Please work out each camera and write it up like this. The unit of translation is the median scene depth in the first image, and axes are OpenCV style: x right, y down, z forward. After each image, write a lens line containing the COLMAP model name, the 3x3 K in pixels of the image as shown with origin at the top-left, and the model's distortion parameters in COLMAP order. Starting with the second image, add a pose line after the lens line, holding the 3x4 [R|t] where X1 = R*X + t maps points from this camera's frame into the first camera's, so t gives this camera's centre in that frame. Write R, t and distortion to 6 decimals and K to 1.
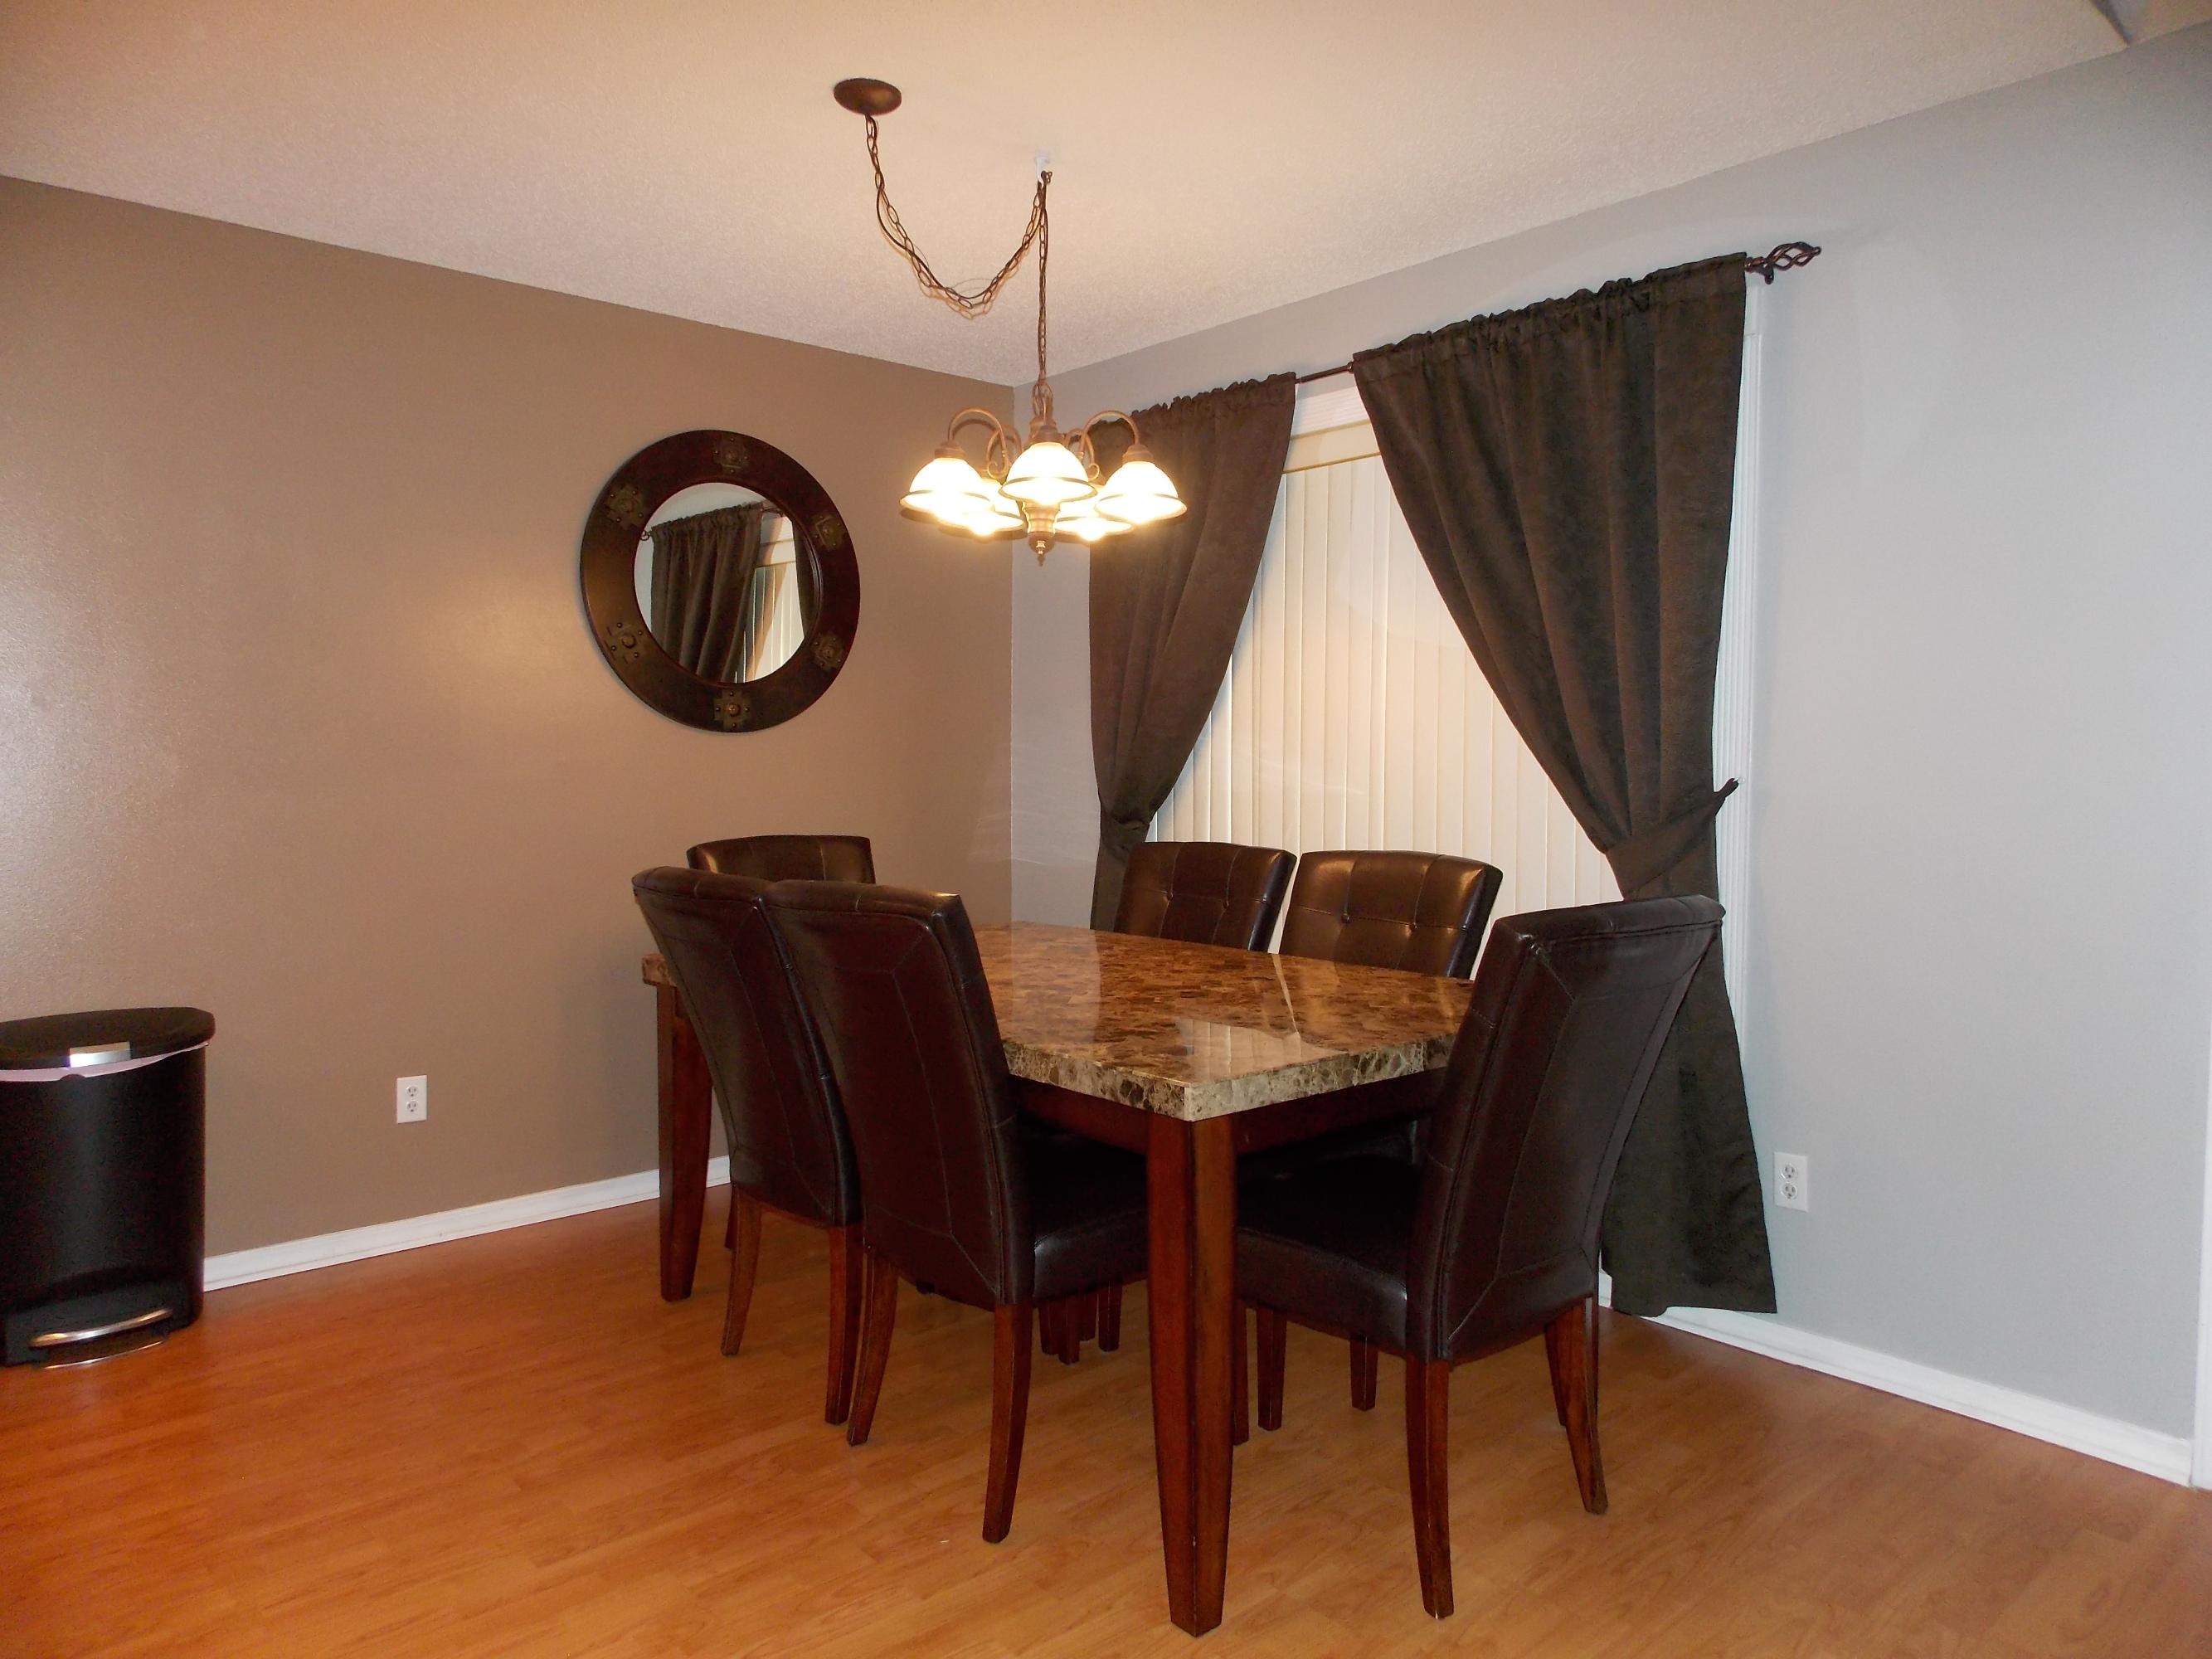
lens RADIAL K [[1459.4, 0, 1096.4], [0, 1459.4, 829.8], [0, 0, 1]] dist [0.000696, -0.010807]
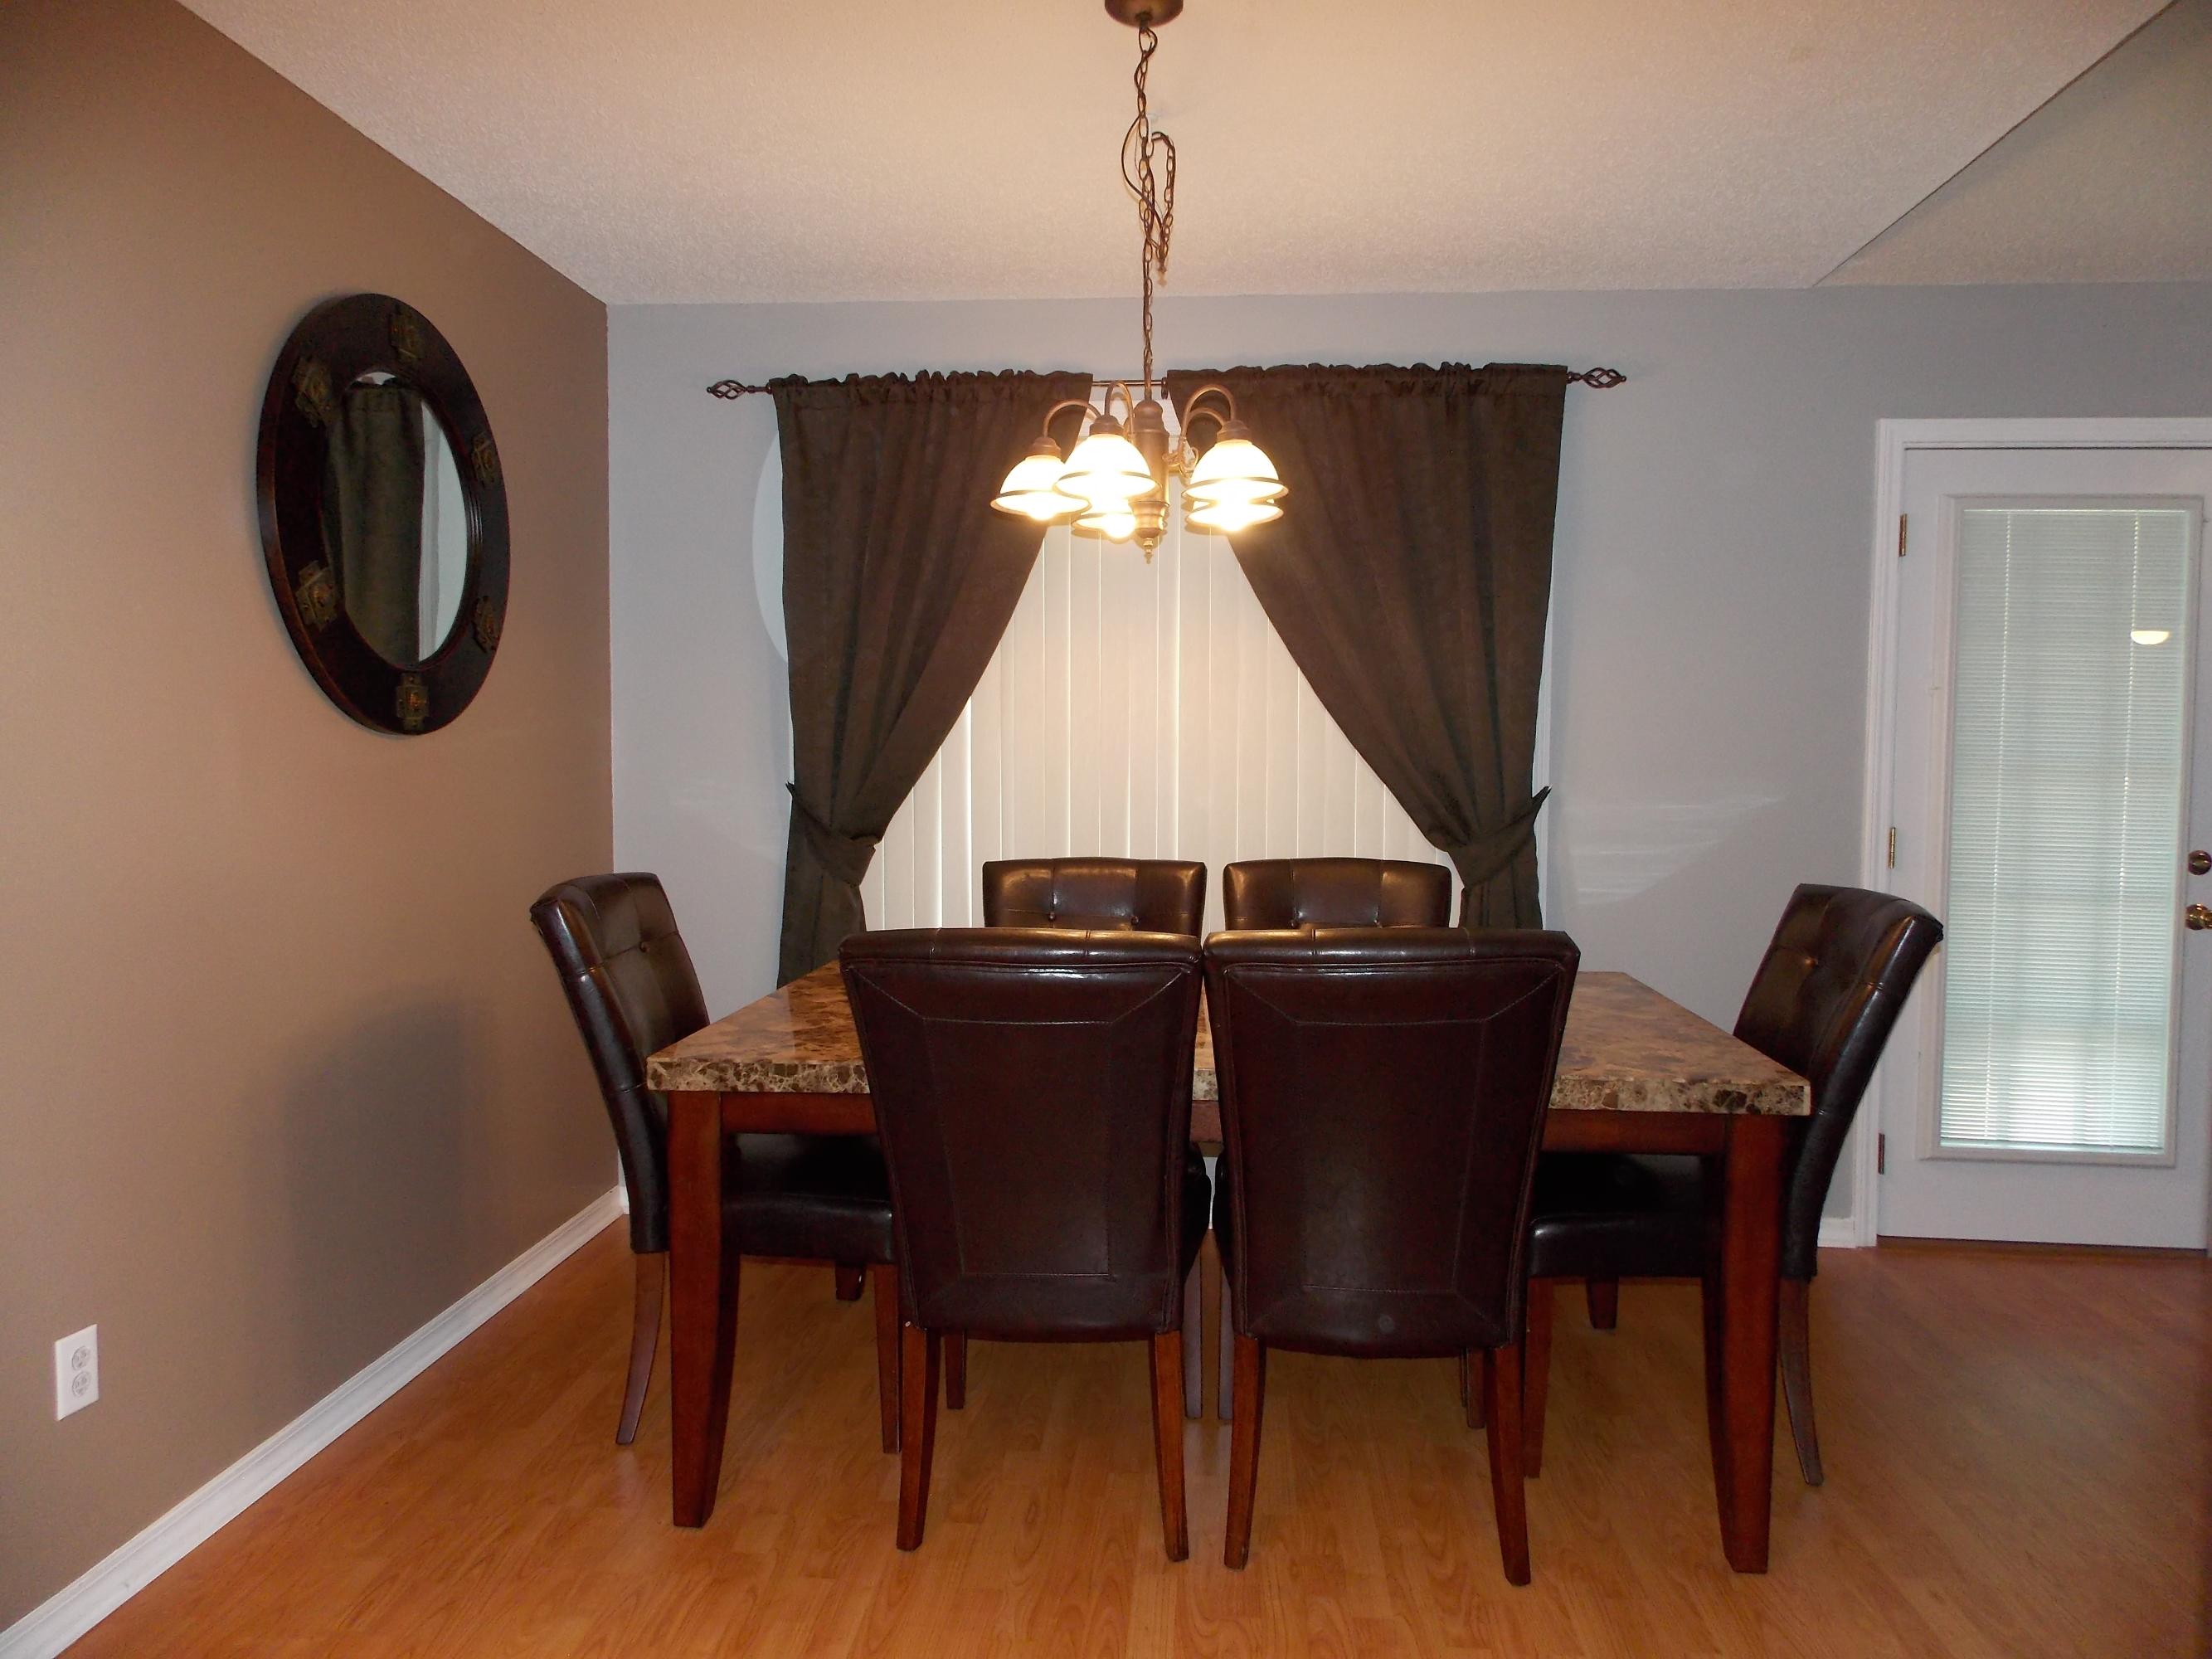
lens RADIAL K [[1459.4, 0, 1124.9], [0, 1459.4, 832.1], [0, 0, 1]] dist [0.000696, -0.010807]
pose [[0.712890, -0.040571, 0.700102, -0.675066], [0.029176, 0.999177, 0.028193, -0.040468], [-0.700669, 0.000328, 0.713486, 0.349786]]
